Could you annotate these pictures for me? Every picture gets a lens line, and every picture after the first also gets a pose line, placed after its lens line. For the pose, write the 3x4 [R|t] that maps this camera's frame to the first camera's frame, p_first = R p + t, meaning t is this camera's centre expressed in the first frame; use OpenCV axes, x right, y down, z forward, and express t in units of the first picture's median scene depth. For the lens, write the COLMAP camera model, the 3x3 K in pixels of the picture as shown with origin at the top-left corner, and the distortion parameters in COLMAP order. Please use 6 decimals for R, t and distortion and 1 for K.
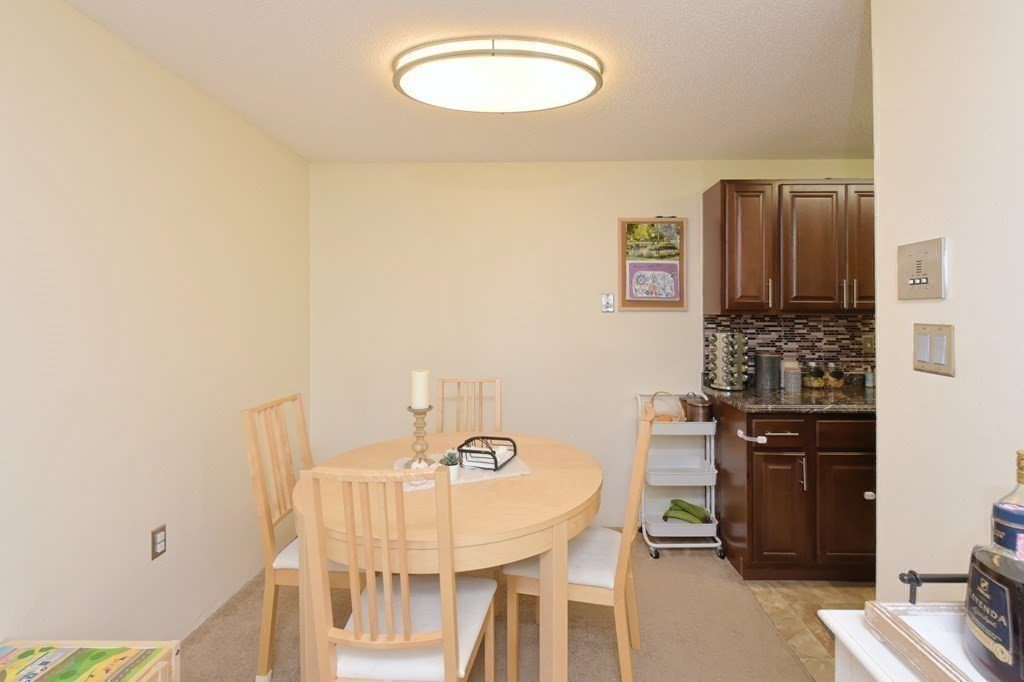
lens RADIAL K [[453.8, 0, 545.0], [0, 453.8, 315.5], [0, 0, 1]] dist [-0.000331, -0.000150]
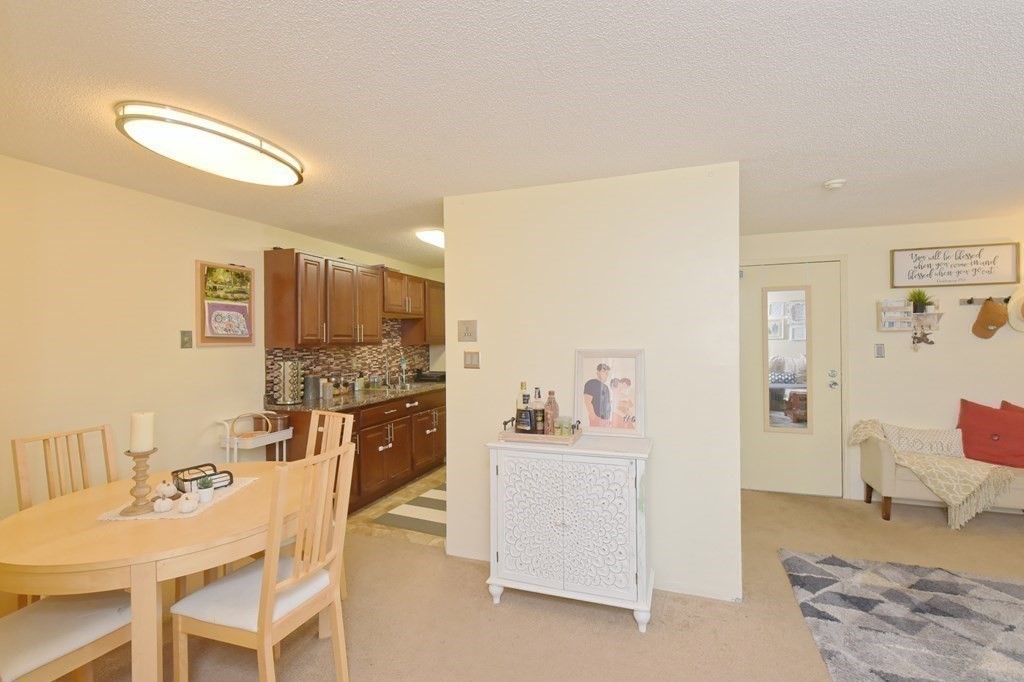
lens RADIAL K [[448.0, 0, 512.0], [0, 448.0, 341.0], [0, 0, 1]] dist [0.000994, -0.000045]
pose [[0.334656, -0.007811, 0.942308, -0.590436], [0.015638, 0.999874, 0.002734, -0.014573], [-0.942211, 0.013821, 0.334736, -0.052888]]
